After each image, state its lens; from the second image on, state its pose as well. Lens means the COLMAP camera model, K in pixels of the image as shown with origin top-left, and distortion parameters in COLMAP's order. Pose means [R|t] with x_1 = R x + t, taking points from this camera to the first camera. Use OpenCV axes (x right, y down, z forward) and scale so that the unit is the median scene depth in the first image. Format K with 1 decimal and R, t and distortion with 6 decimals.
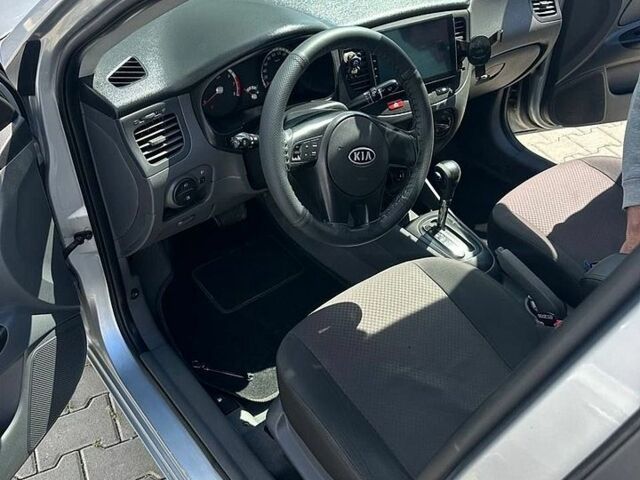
lens RADIAL K [[442.6, 0, 320.0], [0, 442.6, 240.0], [0, 0, 1]] dist [-0.000329, -0.082596]
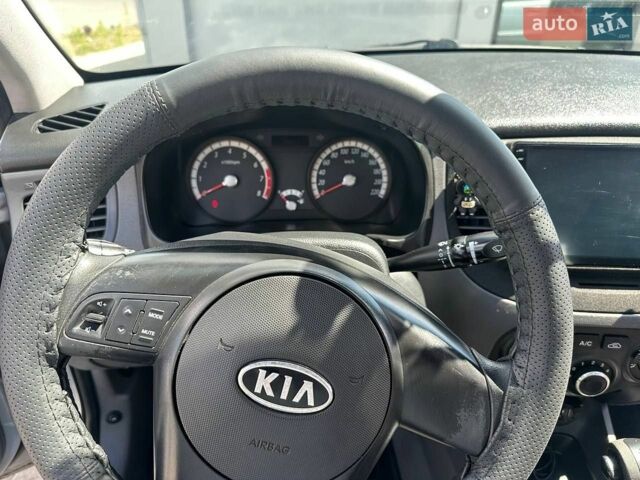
lens RADIAL K [[442.6, 0, 320.0], [0, 442.6, 240.0], [0, 0, 1]] dist [-0.000329, -0.082596]
pose [[0.832934, 0.251501, -0.492918, 0.205667], [-0.379699, 0.907733, -0.178466, -0.189596], [0.402554, 0.335811, 0.851576, 0.515356]]
